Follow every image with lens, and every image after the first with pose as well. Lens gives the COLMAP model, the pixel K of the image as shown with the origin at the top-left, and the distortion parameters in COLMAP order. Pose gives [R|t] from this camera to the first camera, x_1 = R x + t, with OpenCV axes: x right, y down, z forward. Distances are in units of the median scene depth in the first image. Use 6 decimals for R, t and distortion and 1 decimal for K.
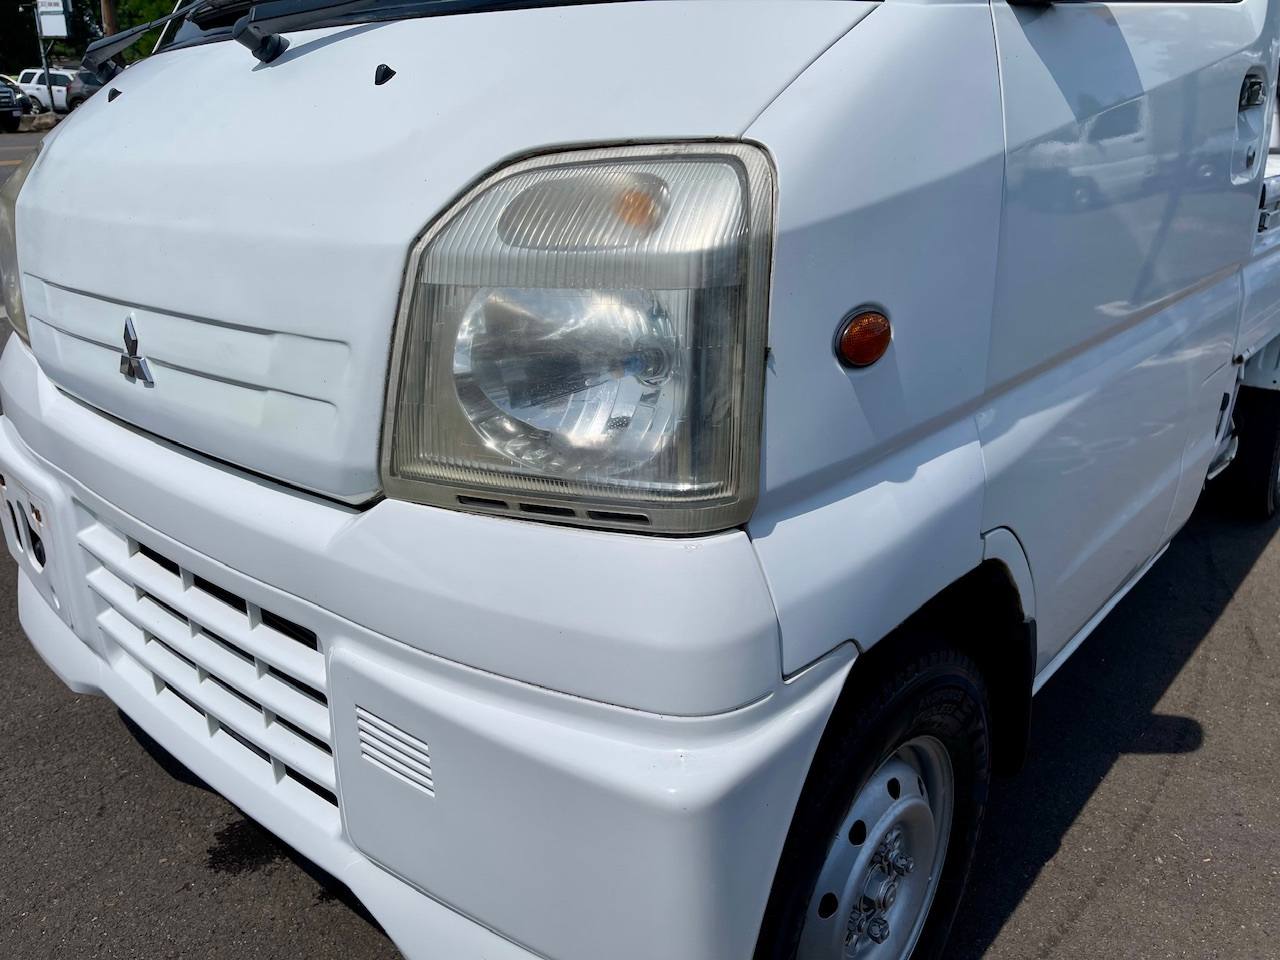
lens RADIAL K [[966.7, 0, 648.6], [0, 966.7, 482.0], [0, 0, 1]] dist [0.022337, -0.007819]
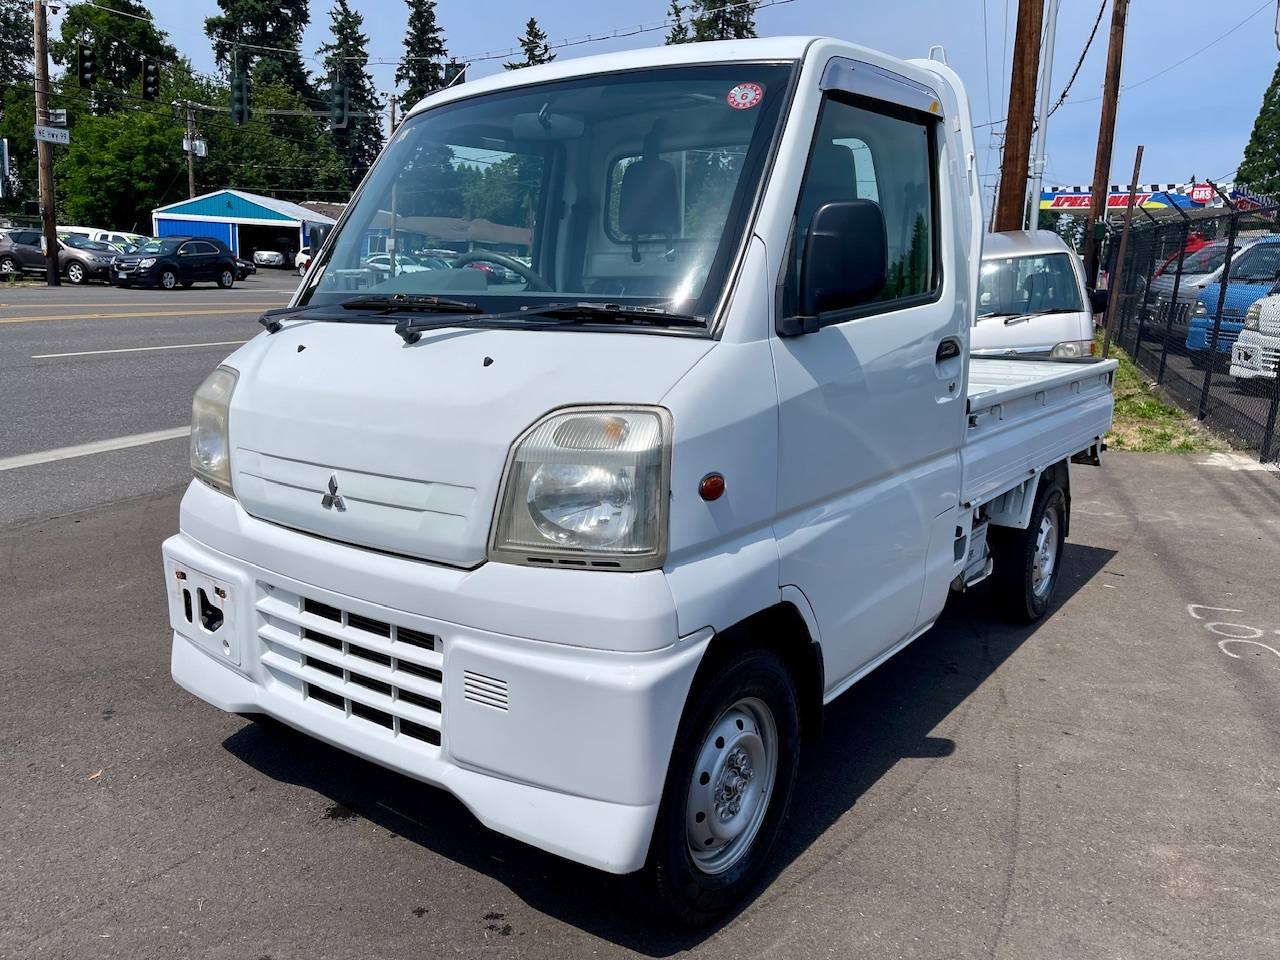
lens RADIAL K [[966.7, 0, 648.6], [0, 966.7, 482.0], [0, 0, 1]] dist [0.022337, -0.007819]
pose [[0.995480, 0.008200, 0.094619, -0.121476], [0.006778, 0.987590, -0.156907, 0.166530], [-0.094731, 0.156840, 0.983070, -1.044025]]
